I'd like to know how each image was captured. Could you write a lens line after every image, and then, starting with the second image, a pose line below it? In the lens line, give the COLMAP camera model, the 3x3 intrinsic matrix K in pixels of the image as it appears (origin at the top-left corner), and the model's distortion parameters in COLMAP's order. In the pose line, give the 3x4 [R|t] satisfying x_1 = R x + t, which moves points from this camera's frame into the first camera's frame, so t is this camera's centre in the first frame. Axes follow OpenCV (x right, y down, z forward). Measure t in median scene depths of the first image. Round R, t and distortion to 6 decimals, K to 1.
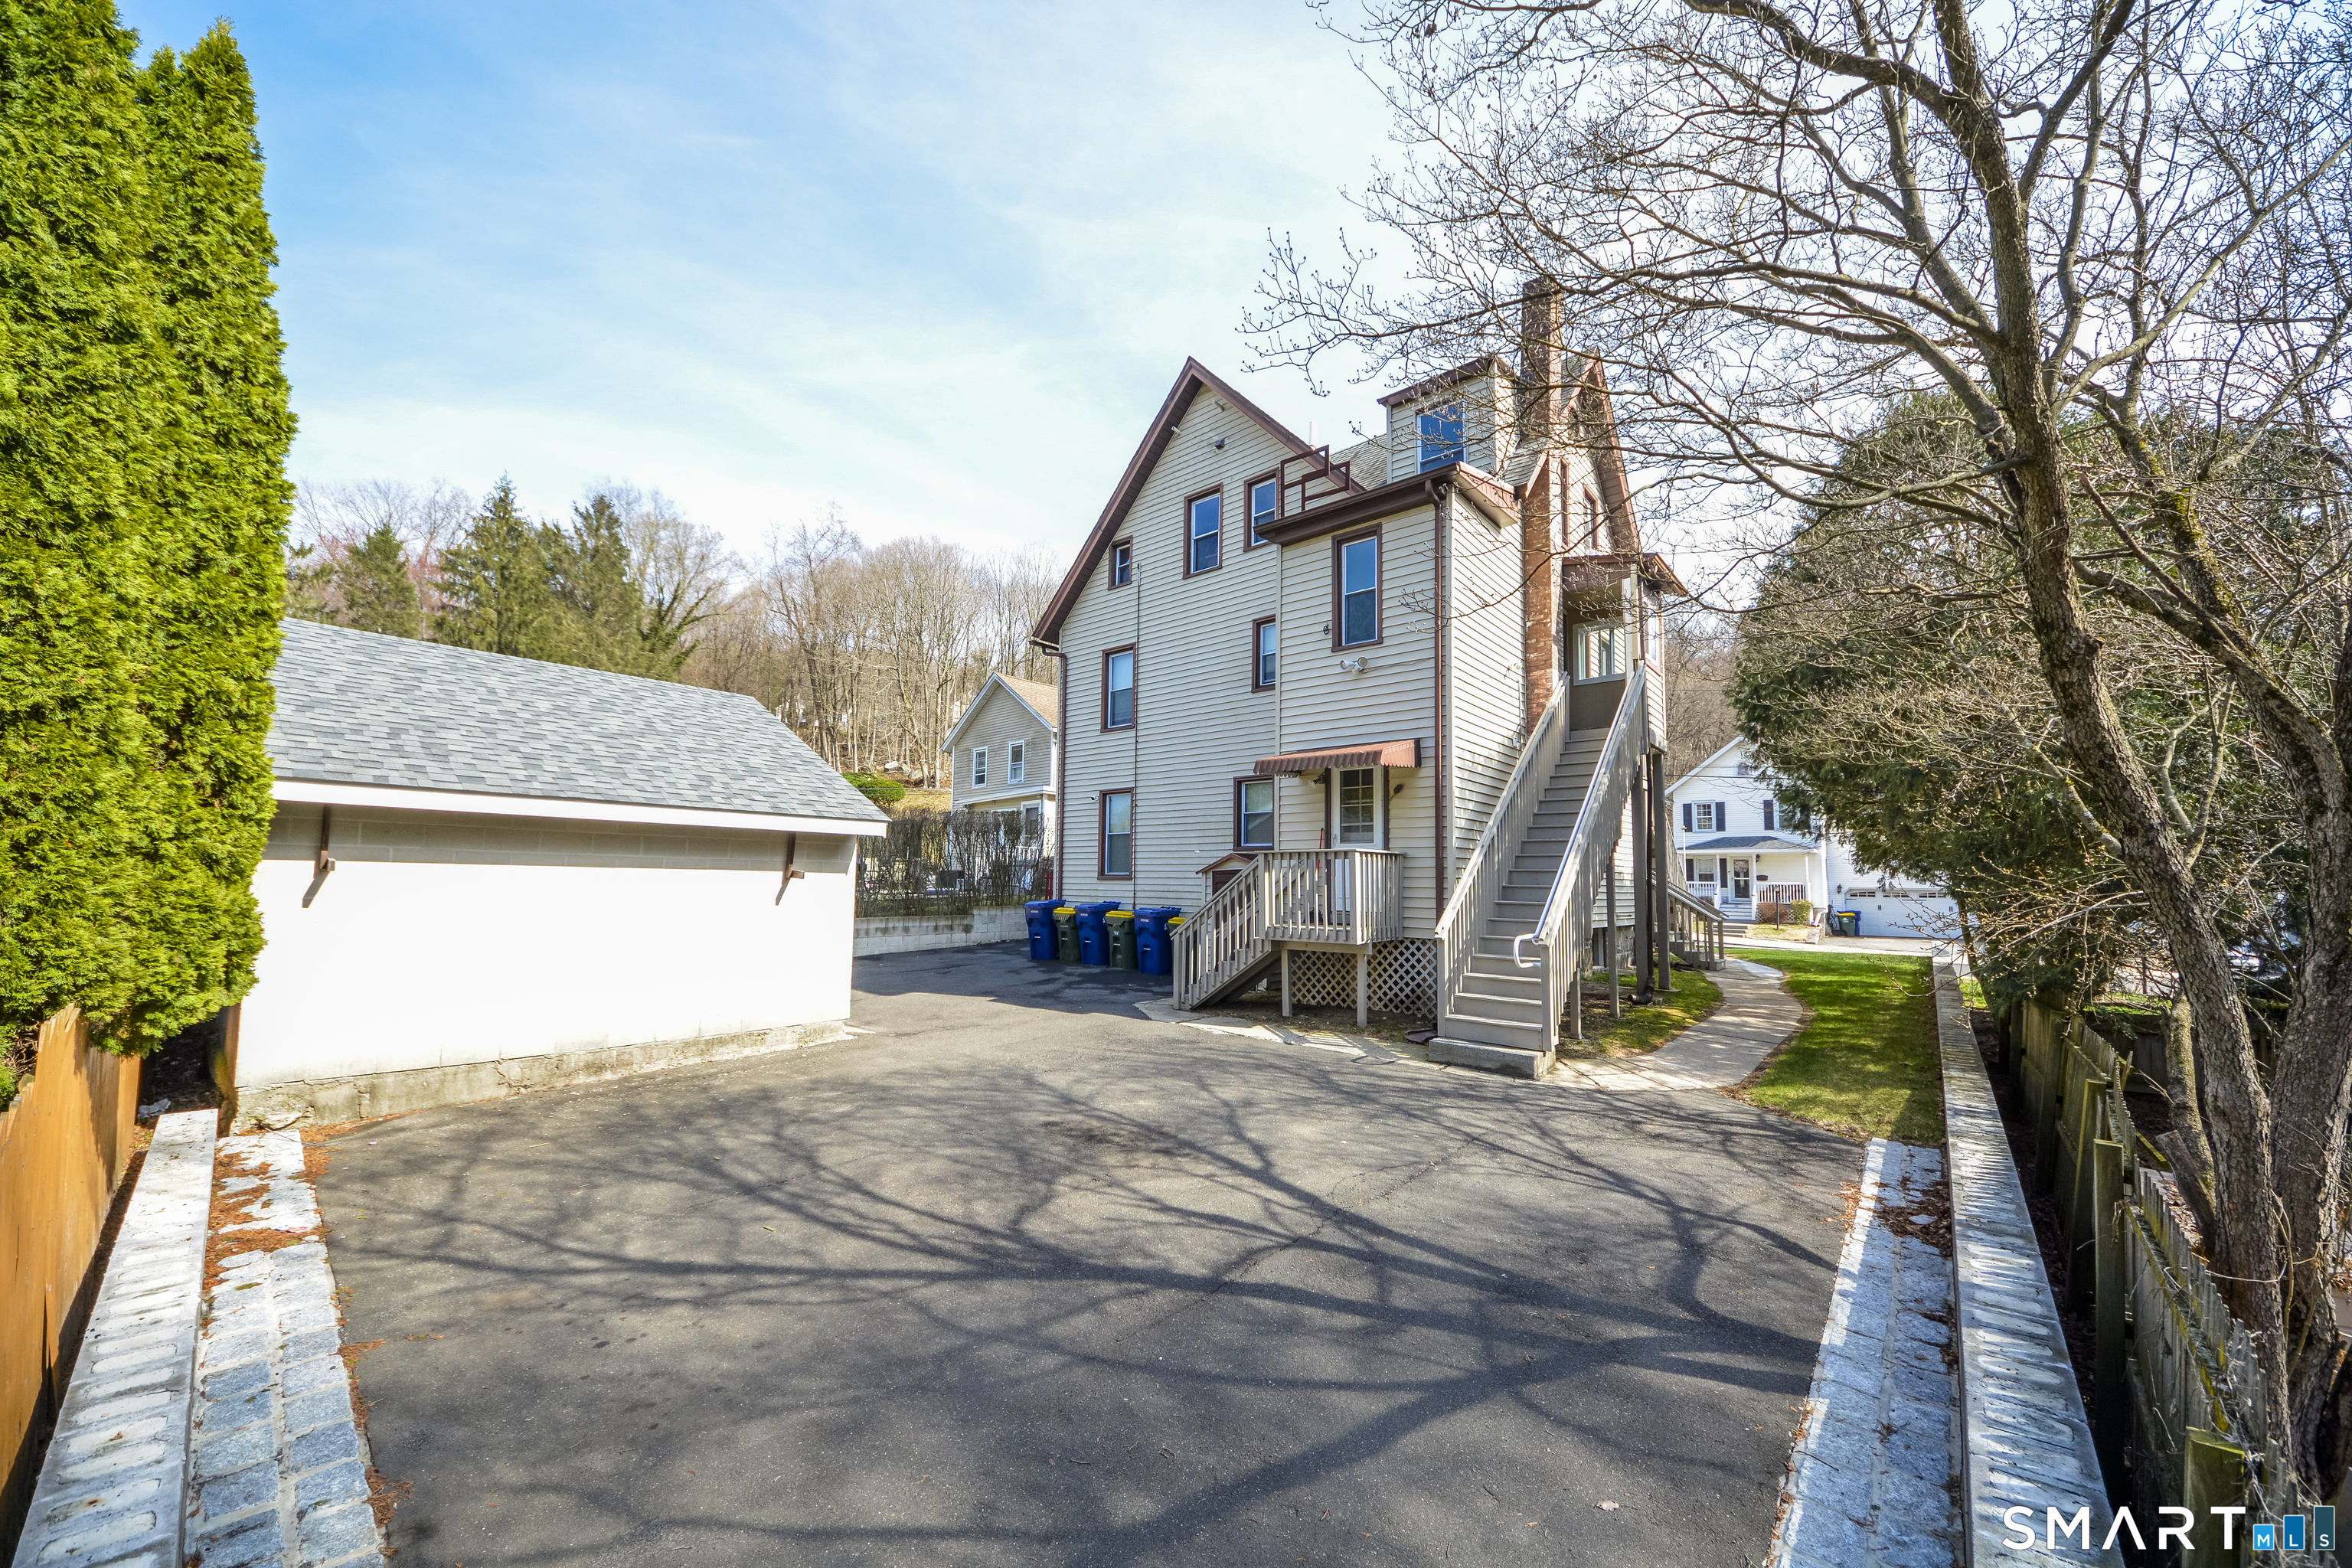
lens RADIAL K [[857.0, 0, 1214.9], [0, 857.0, 824.3], [0, 0, 1]] dist [-0.002231, -0.005139]
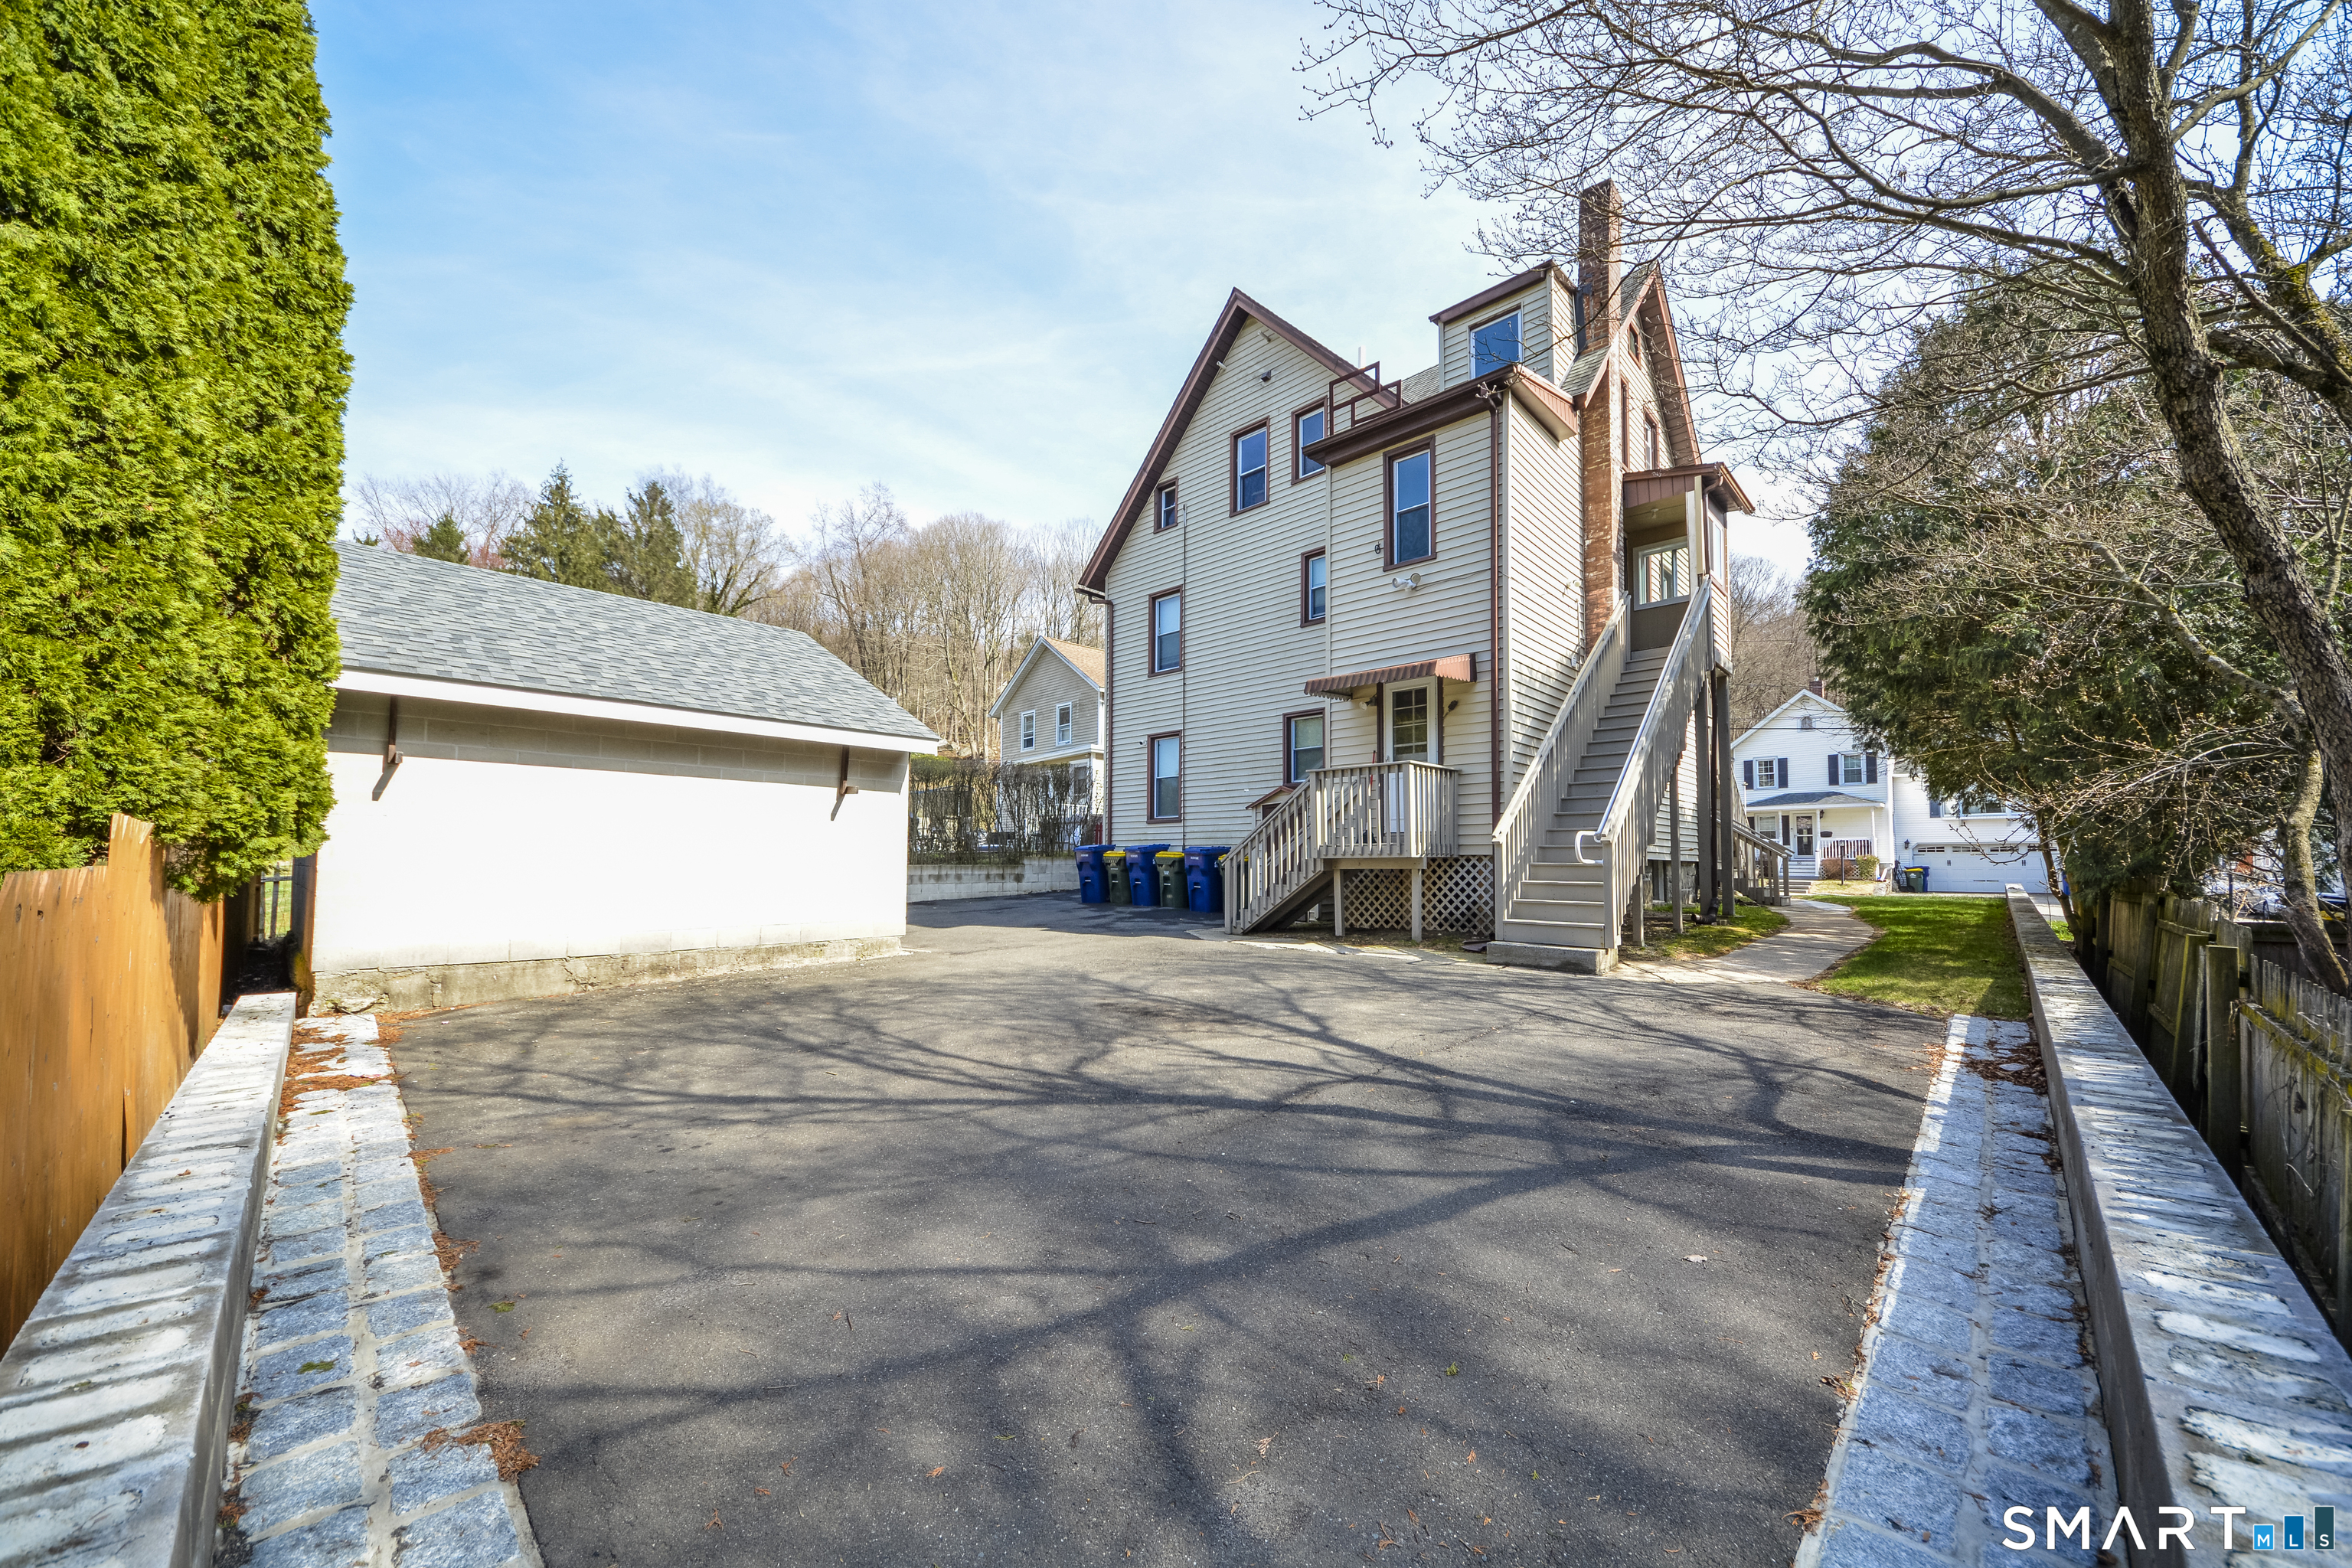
lens RADIAL K [[857.0, 0, 1232.7], [0, 857.0, 830.2], [0, 0, 1]] dist [-0.002231, -0.005139]
pose [[0.999397, -0.007430, -0.033909, -0.010419], [0.008192, 0.999716, 0.022375, 0.142517], [0.033734, -0.022639, 0.999174, 0.017013]]
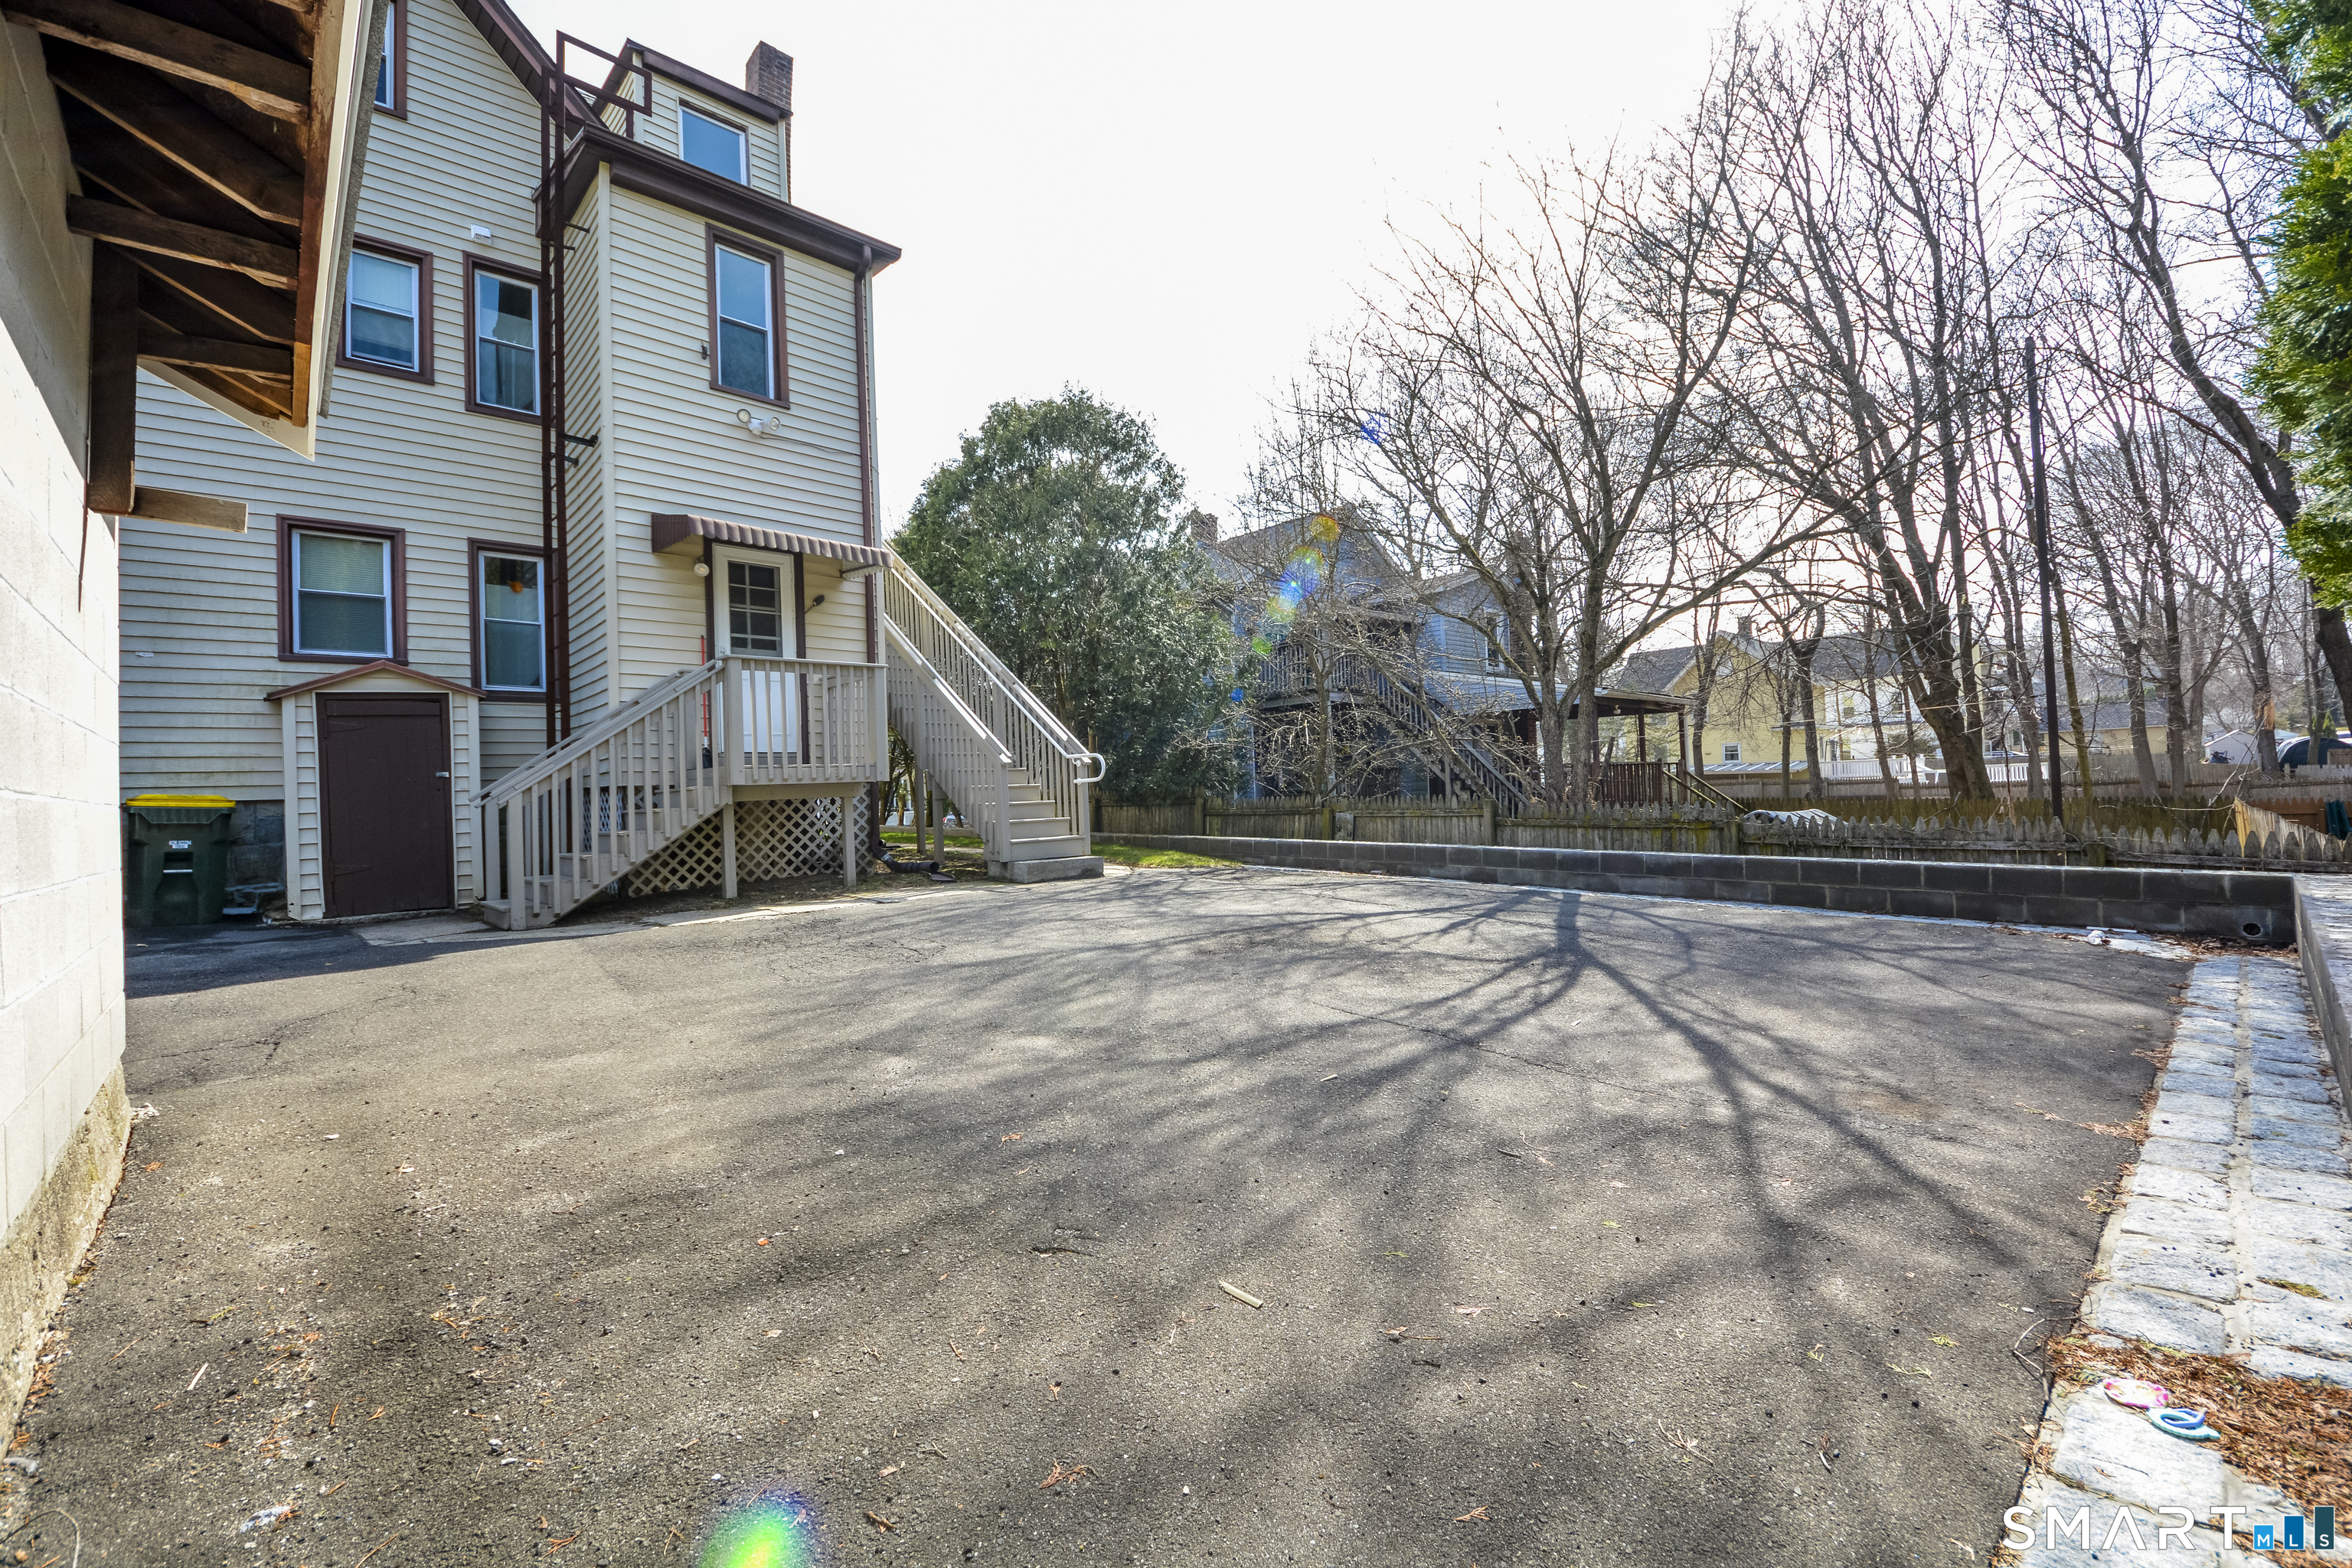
lens RADIAL K [[981.8, 0, 1121.5], [0, 981.8, 776.9], [0, 0, 1]] dist [-0.002754, -0.000894]
pose [[0.137495, 0.009571, 0.990456, -1.217644], [-0.026108, 0.999641, -0.006035, 0.226877], [-0.990158, -0.025029, 0.137695, 1.084429]]
